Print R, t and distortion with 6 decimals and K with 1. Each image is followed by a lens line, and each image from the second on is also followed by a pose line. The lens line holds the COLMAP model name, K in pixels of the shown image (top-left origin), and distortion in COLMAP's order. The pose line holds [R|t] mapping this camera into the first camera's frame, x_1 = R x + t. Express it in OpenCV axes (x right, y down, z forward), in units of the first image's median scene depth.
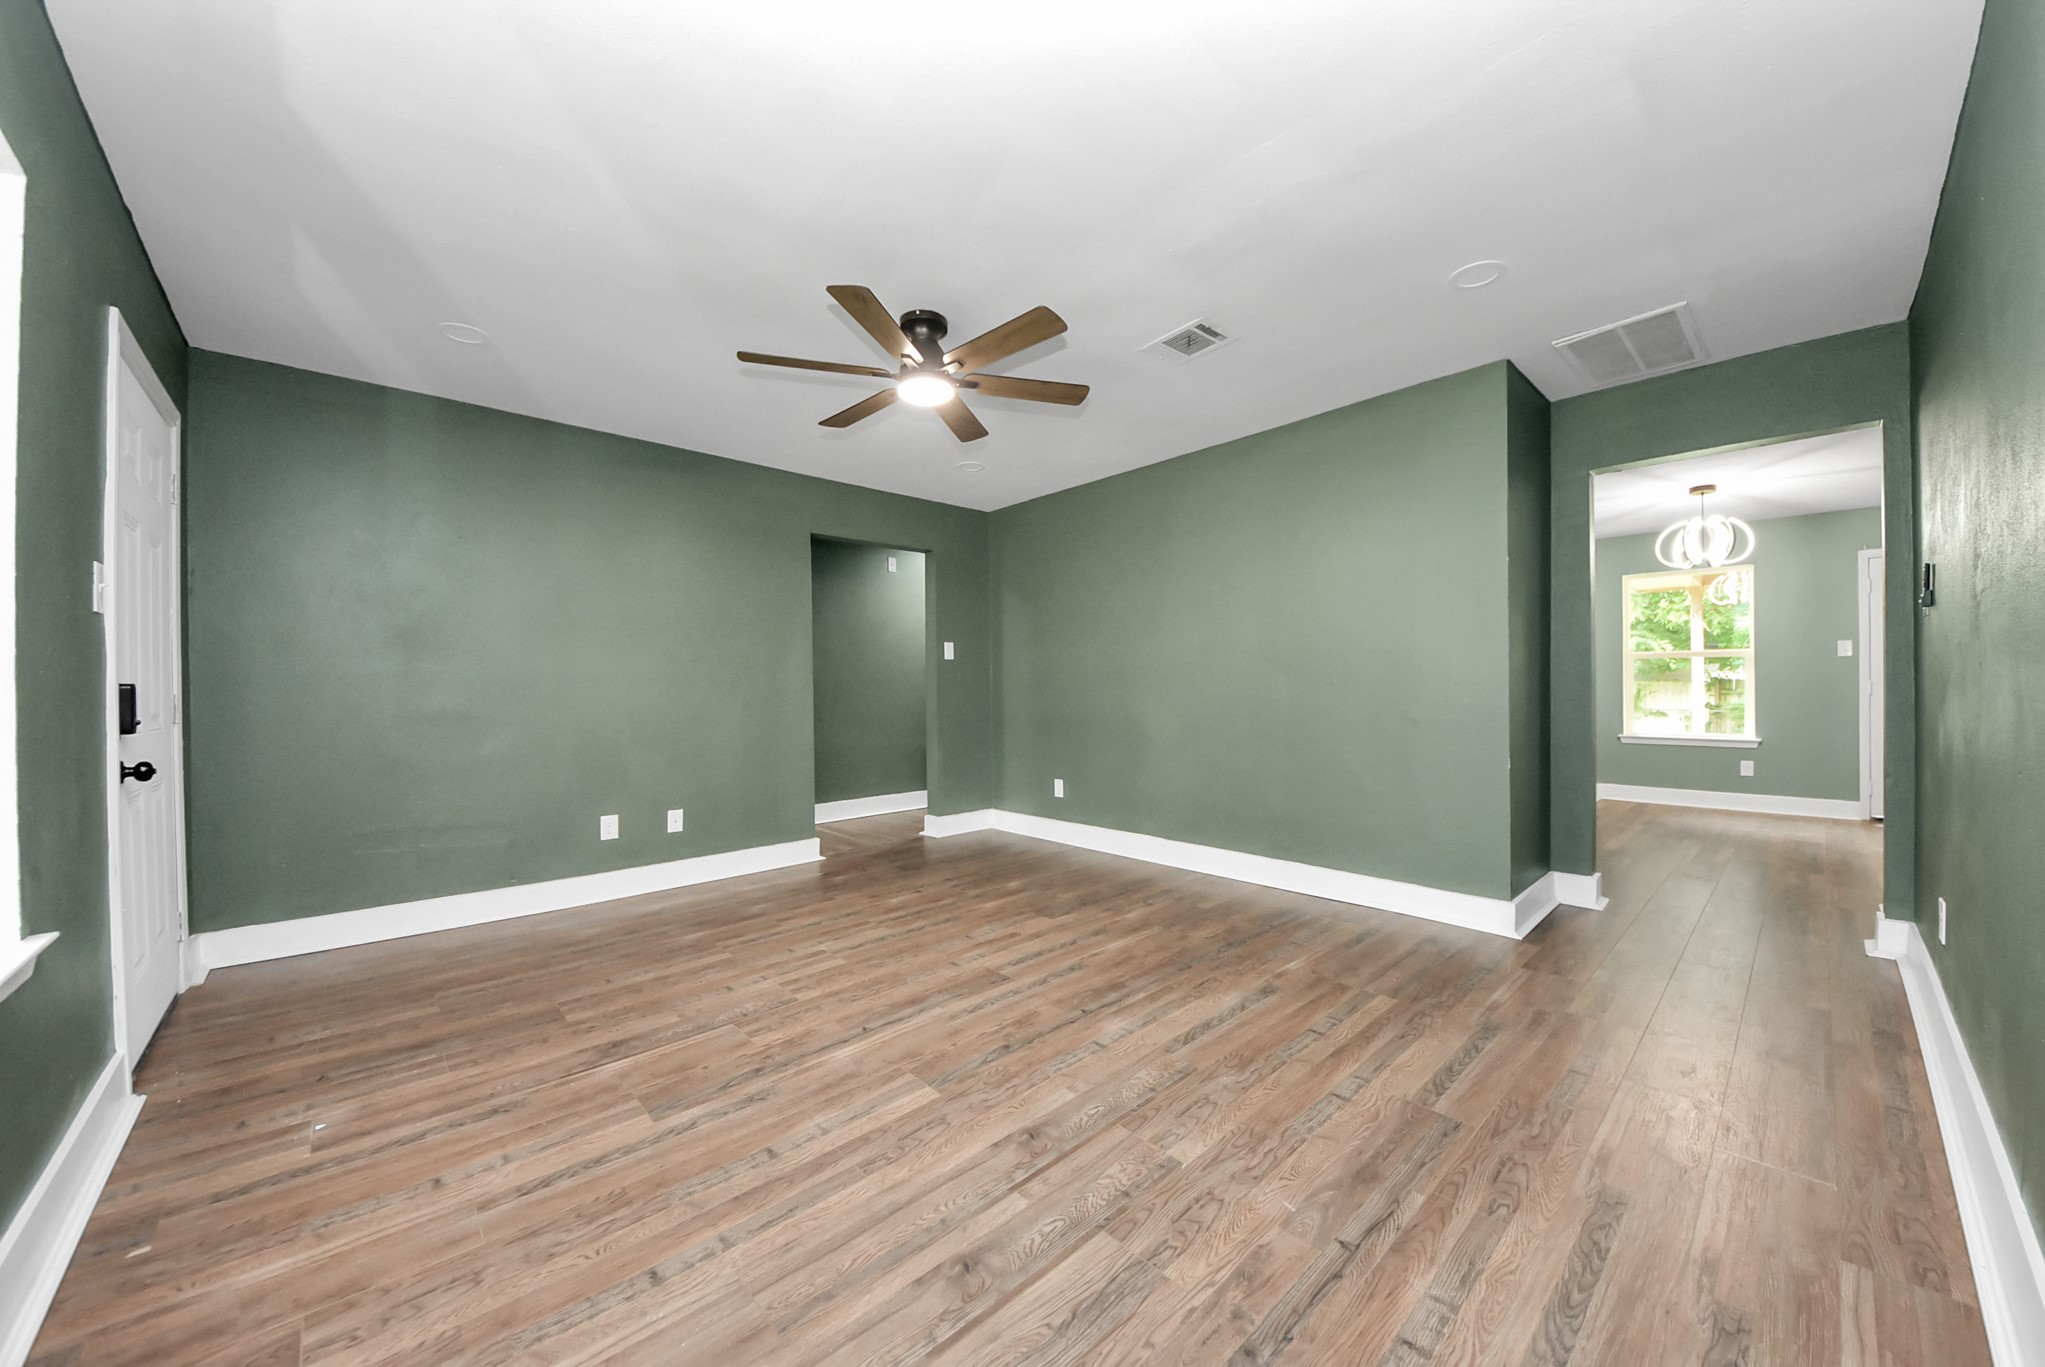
lens RADIAL K [[747.7, 0, 1080.7], [0, 747.7, 671.9], [0, 0, 1]] dist [0.021277, -0.018695]
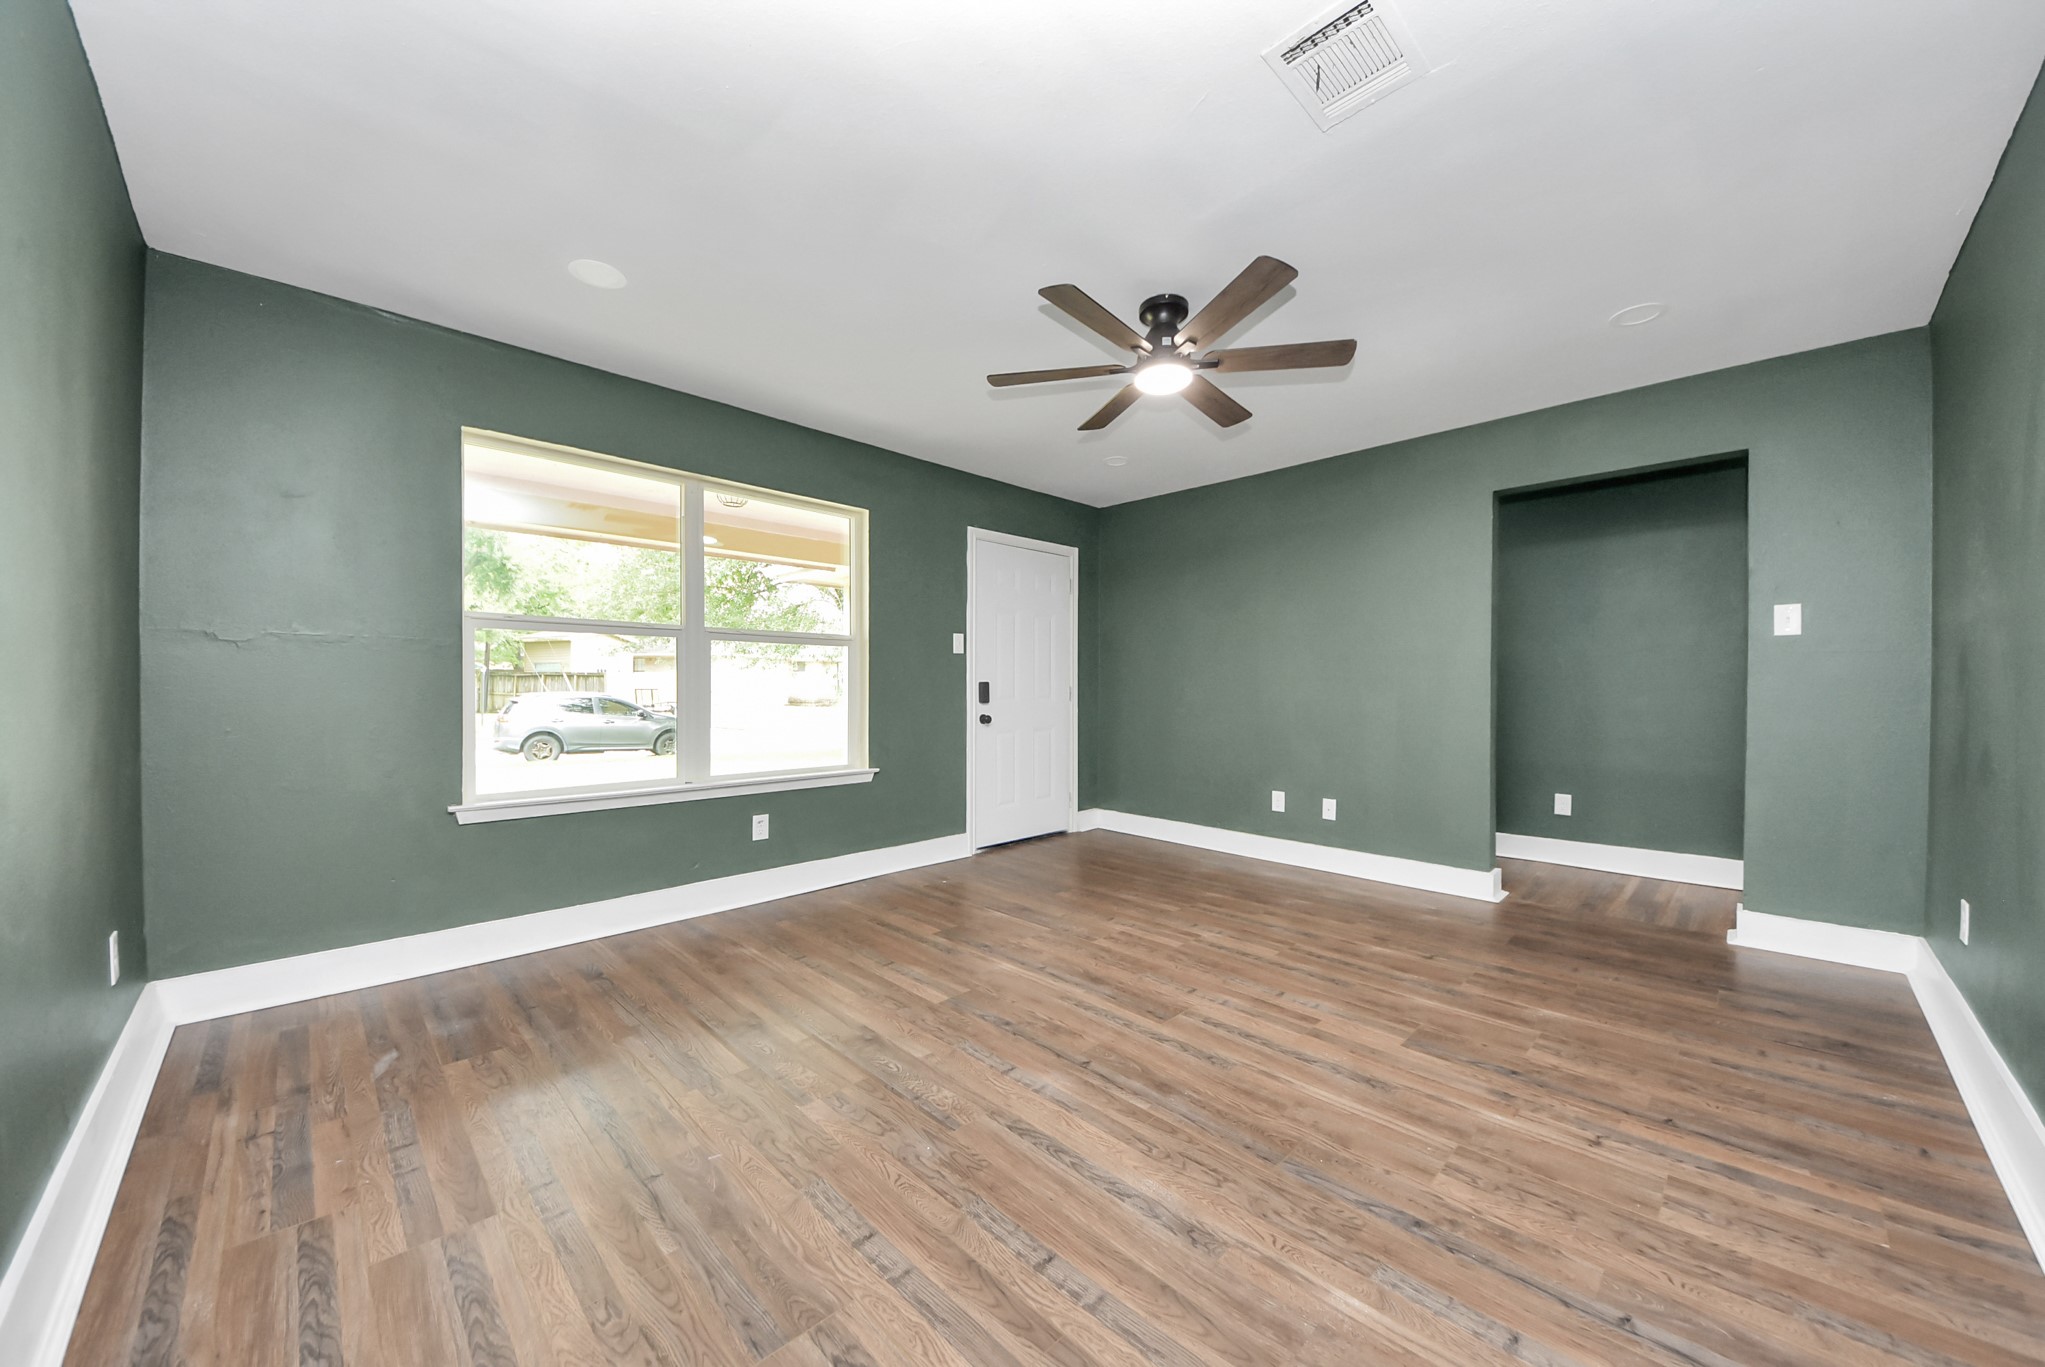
lens RADIAL K [[741.8, 0, 1013.6], [0, 741.8, 679.6], [0, 0, 1]] dist [0.001585, -0.010211]
pose [[-0.024600, 0.011667, -0.999629, 0.817175], [0.006841, 0.999910, 0.011502, -0.004699], [0.999674, -0.006556, -0.024678, 0.887726]]
